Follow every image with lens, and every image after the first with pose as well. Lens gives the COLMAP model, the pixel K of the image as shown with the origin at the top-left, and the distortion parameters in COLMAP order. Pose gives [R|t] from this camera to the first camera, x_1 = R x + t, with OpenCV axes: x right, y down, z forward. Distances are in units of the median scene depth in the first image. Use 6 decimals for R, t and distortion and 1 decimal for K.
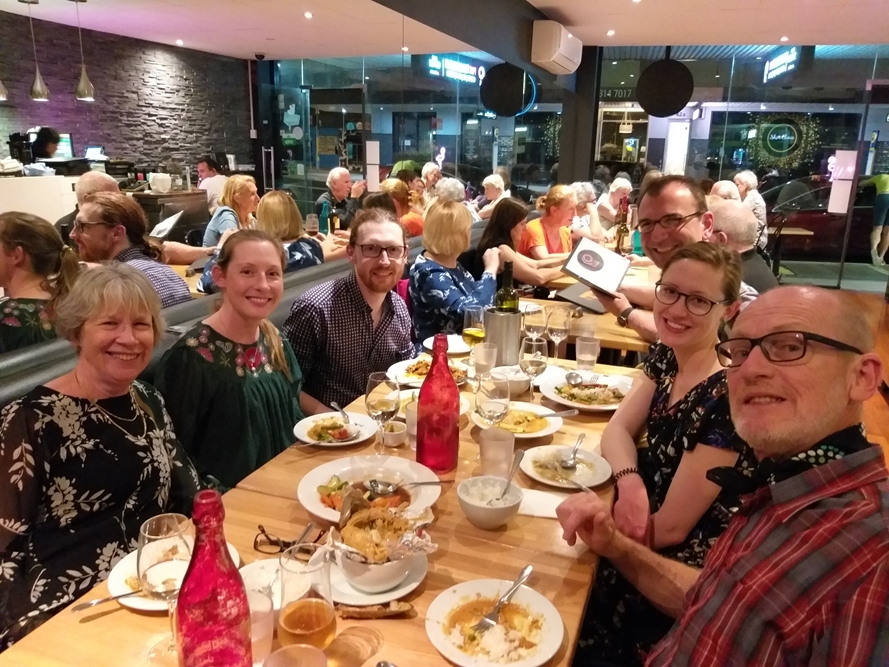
lens RADIAL K [[665.3, 0, 444.5], [0, 665.3, 333.5], [0, 0, 1]] dist [0.085805, -0.137995]
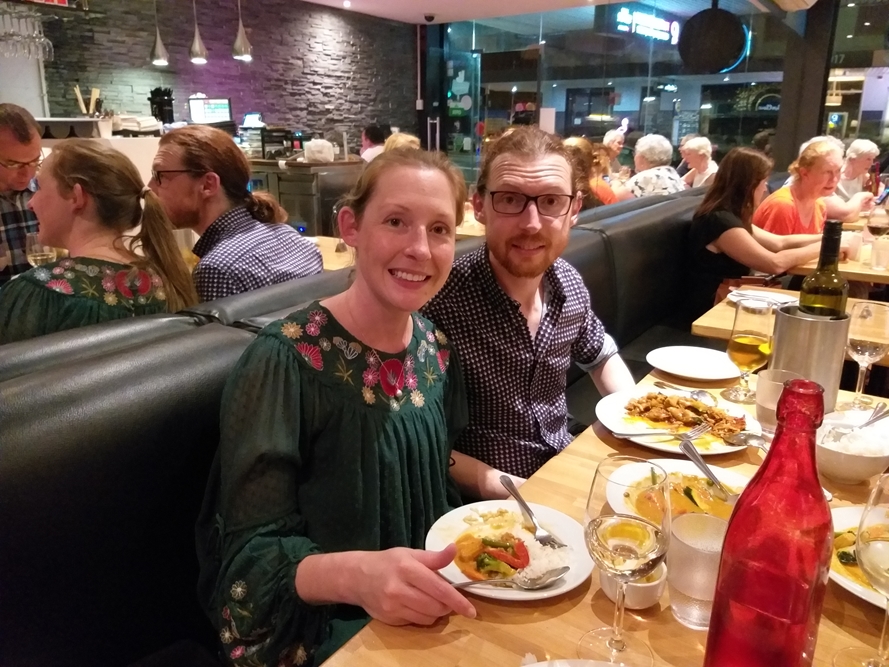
lens RADIAL K [[665.3, 0, 444.5], [0, 665.3, 333.5], [0, 0, 1]] dist [0.085805, -0.137995]
pose [[0.972615, 0.044570, -0.228110, -0.029375], [-0.040905, 0.998947, 0.020771, -0.001864], [0.228796, -0.010871, 0.973414, 0.118127]]
